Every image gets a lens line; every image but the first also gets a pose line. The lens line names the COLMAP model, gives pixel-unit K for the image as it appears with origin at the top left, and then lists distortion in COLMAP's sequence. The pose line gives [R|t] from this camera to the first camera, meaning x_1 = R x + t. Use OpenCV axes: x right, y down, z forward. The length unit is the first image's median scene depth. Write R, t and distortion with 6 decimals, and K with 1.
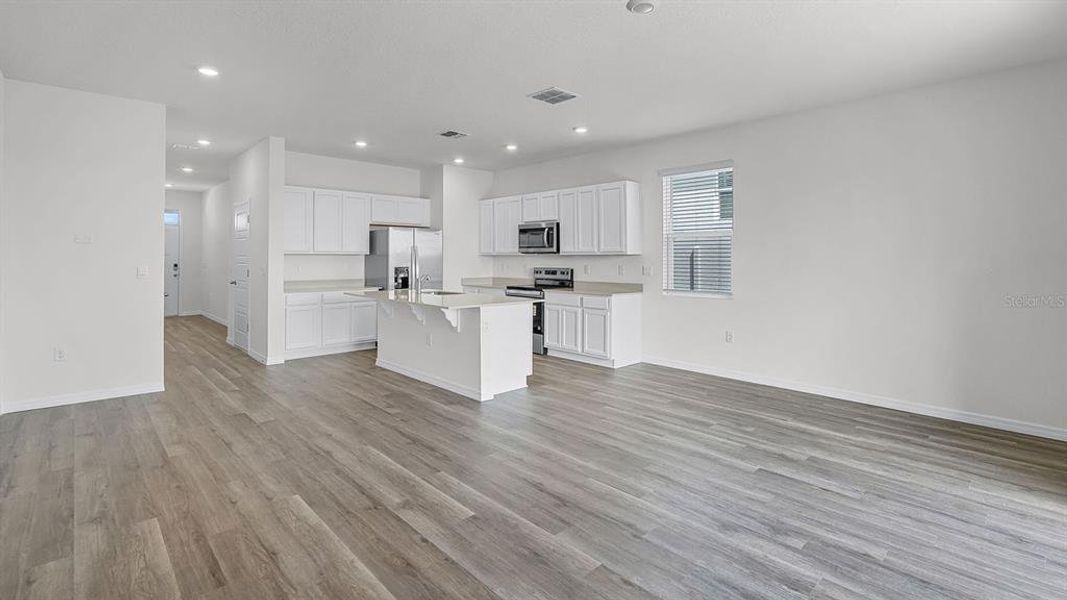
lens RADIAL K [[484.2, 0, 534.8], [0, 484.2, 257.5], [0, 0, 1]] dist [-0.007198, 0.002497]
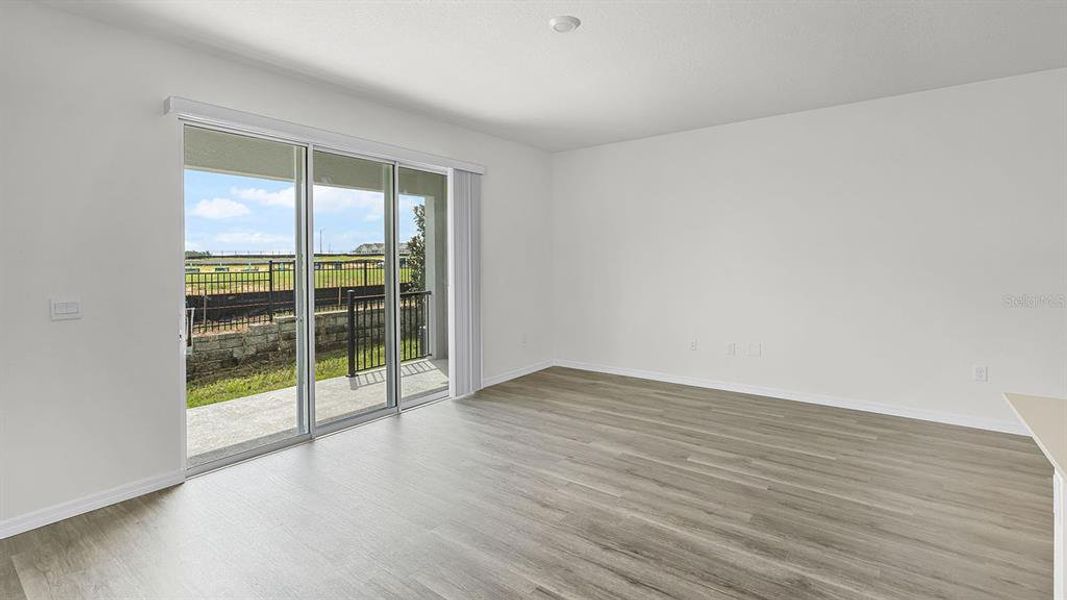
lens RADIAL K [[484.2, 0, 539.0], [0, 484.2, 266.5], [0, 0, 1]] dist [-0.007198, 0.002497]
pose [[-0.985143, 0.002339, -0.171720, 0.194324], [0.000356, 0.999933, 0.011581, -0.010671], [0.171736, 0.011348, -0.985078, 0.847544]]
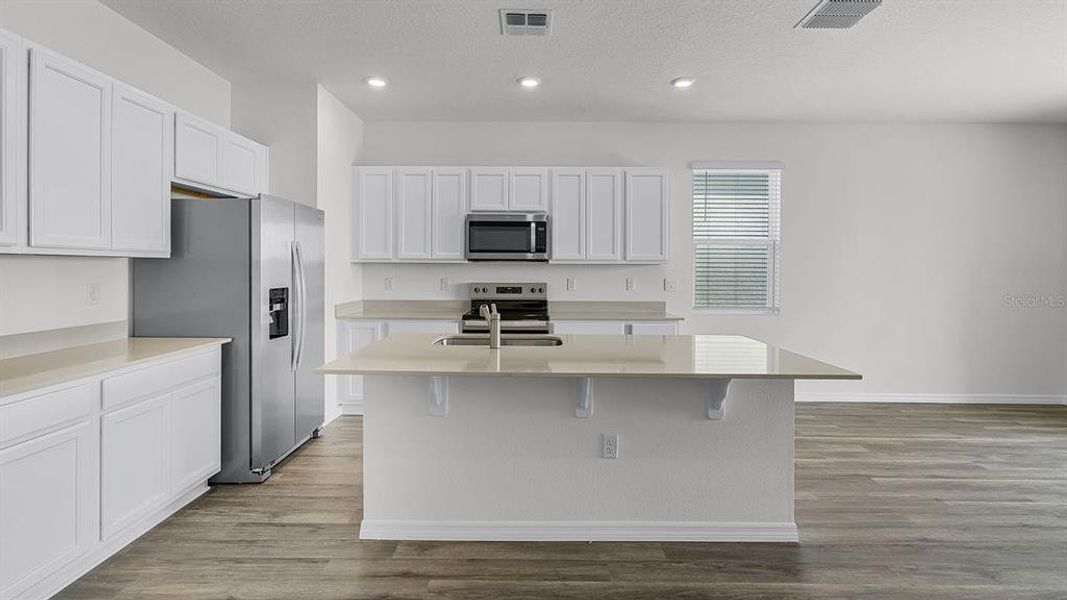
lens RADIAL K [[484.2, 0, 534.4], [0, 484.2, 270.9], [0, 0, 1]] dist [-0.007198, 0.002497]
pose [[0.693781, -0.002151, 0.720183, -0.461561], [-0.005006, 0.999957, 0.007809, -0.000698], [-0.720169, -0.009023, 0.693740, 0.565085]]
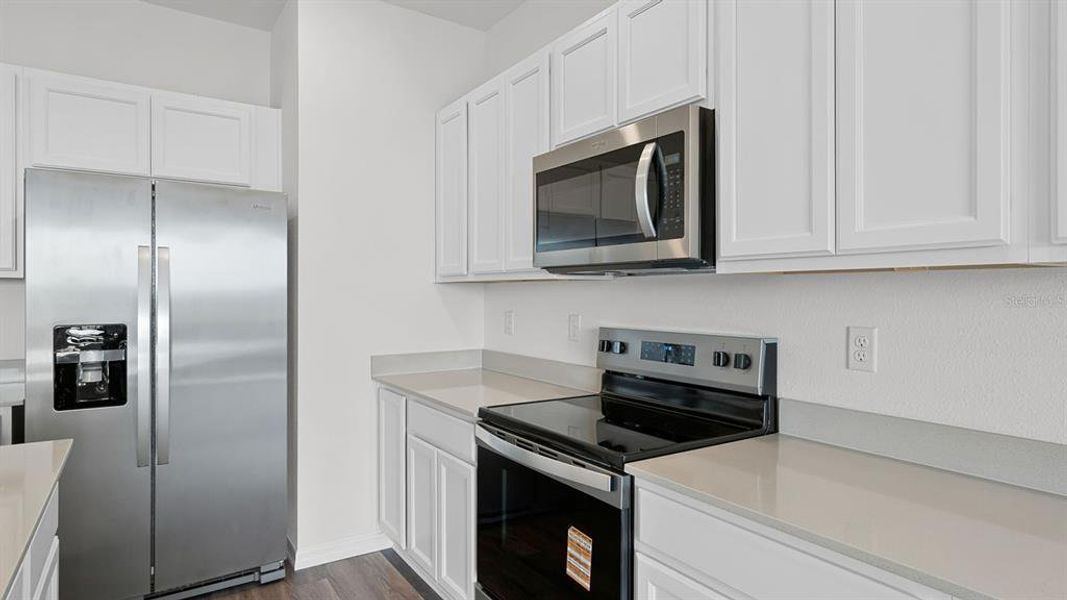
lens RADIAL K [[586.0, 0, 533.6], [0, 586.0, 293.9], [0, 0, 1]] dist [0.004848, 0.001332]
pose [[0.985519, 0.000472, -0.169566, 0.019520], [-0.000215, 0.999999, 0.001538, 0.002252], [0.169567, -0.001479, 0.985518, 0.776538]]
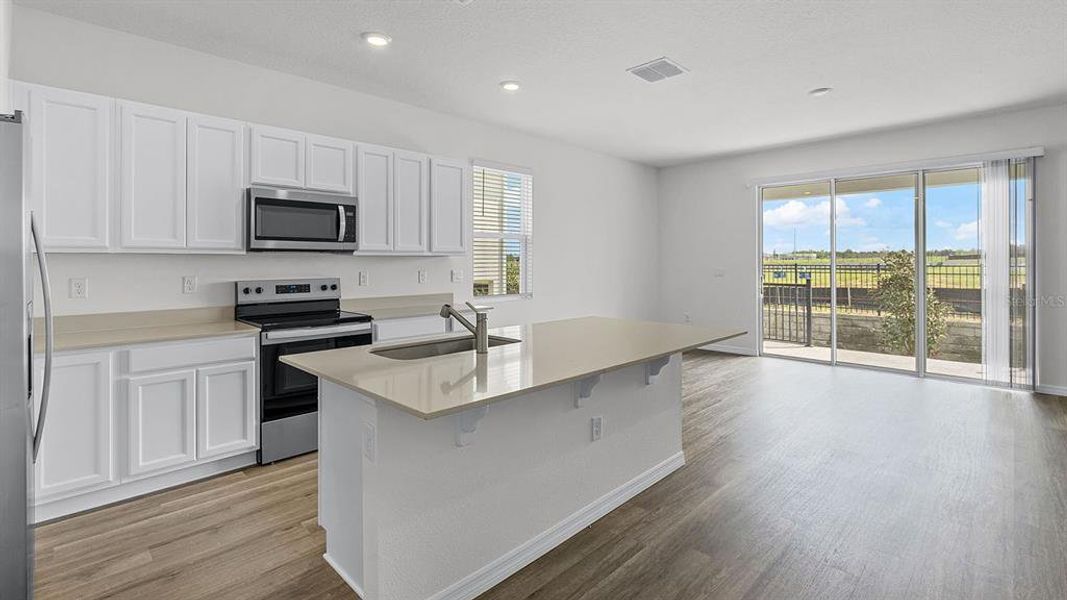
lens RADIAL K [[484.2, 0, 532.3], [0, 484.2, 260.7], [0, 0, 1]] dist [-0.007198, 0.002497]
pose [[-0.023017, -0.002092, 0.999733, -0.540376], [0.000818, 0.999997, 0.002111, -0.000109], [-0.999735, 0.000866, -0.023015, 0.828099]]
